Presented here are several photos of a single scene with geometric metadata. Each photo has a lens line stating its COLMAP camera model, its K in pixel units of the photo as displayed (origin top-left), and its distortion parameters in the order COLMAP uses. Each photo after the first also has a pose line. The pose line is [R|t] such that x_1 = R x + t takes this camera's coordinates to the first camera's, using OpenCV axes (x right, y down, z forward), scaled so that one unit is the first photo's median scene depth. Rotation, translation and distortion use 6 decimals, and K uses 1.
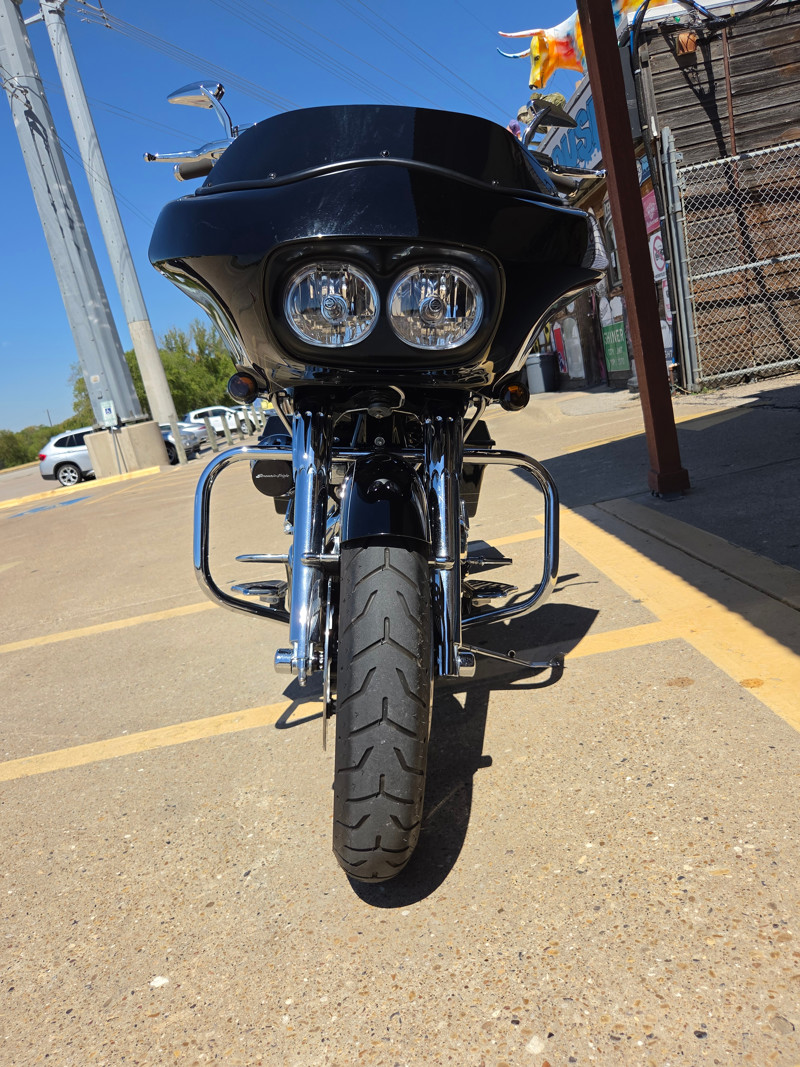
lens RADIAL K [[754.0, 0, 397.5], [0, 754.0, 529.2], [0, 0, 1]] dist [0.029300, -0.013720]
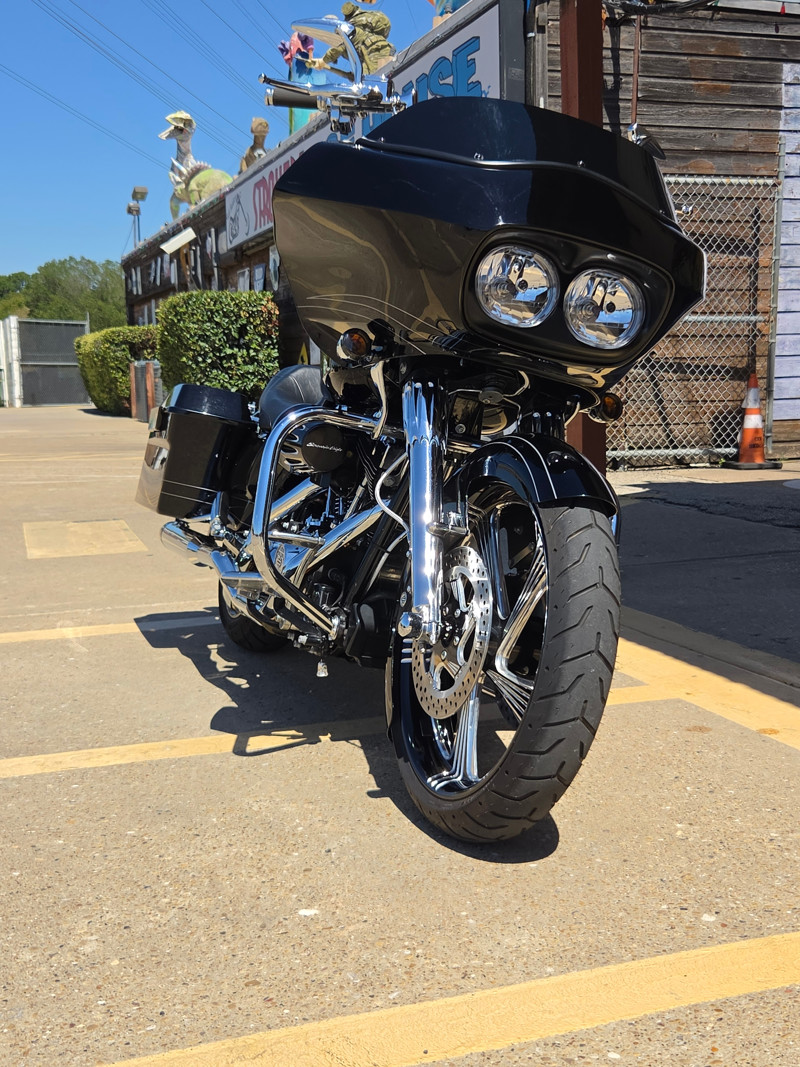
lens RADIAL K [[1252.2, 0, 398.3], [0, 1252.2, 542.4], [0, 0, 1]] dist [0.058295, 0.000000]
pose [[0.938185, 0.150606, 0.311652, -0.119441], [-0.121147, 0.986303, -0.111935, 0.043779], [-0.324242, 0.067260, 0.943580, -0.093880]]
